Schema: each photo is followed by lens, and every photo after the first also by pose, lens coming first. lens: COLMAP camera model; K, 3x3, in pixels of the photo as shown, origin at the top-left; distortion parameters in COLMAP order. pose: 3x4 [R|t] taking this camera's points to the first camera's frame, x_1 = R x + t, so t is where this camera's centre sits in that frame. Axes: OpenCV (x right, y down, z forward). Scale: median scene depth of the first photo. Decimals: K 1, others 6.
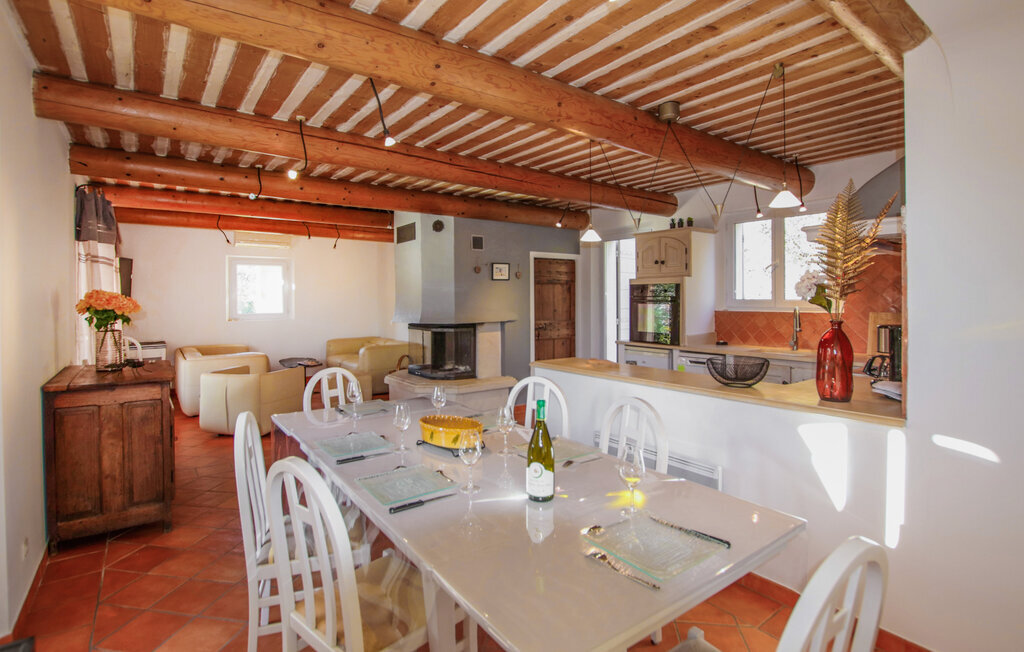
lens RADIAL K [[500.2, 0, 510.4], [0, 500.2, 299.3], [0, 0, 1]] dist [-0.002618, 0.000007]
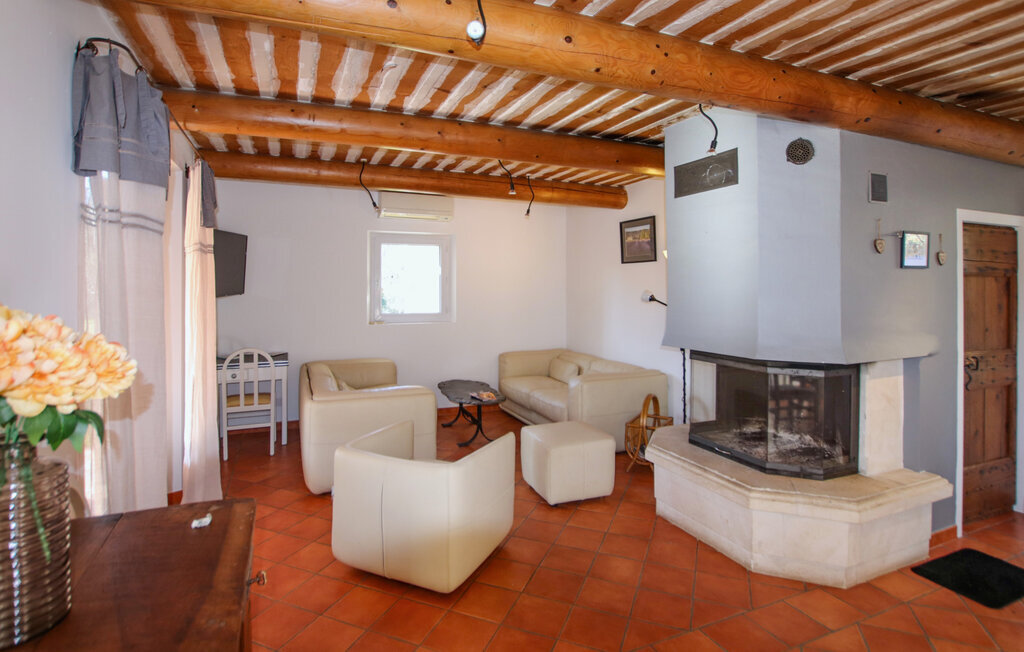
lens RADIAL K [[486.4, 0, 506.8], [0, 486.4, 286.2], [0, 0, 1]] dist [-0.002183, -0.000090]
pose [[0.977157, 0.010831, -0.212244, -0.299037], [-0.010458, 0.999941, 0.002877, -0.018848], [0.212263, -0.000591, 0.977212, 0.478814]]
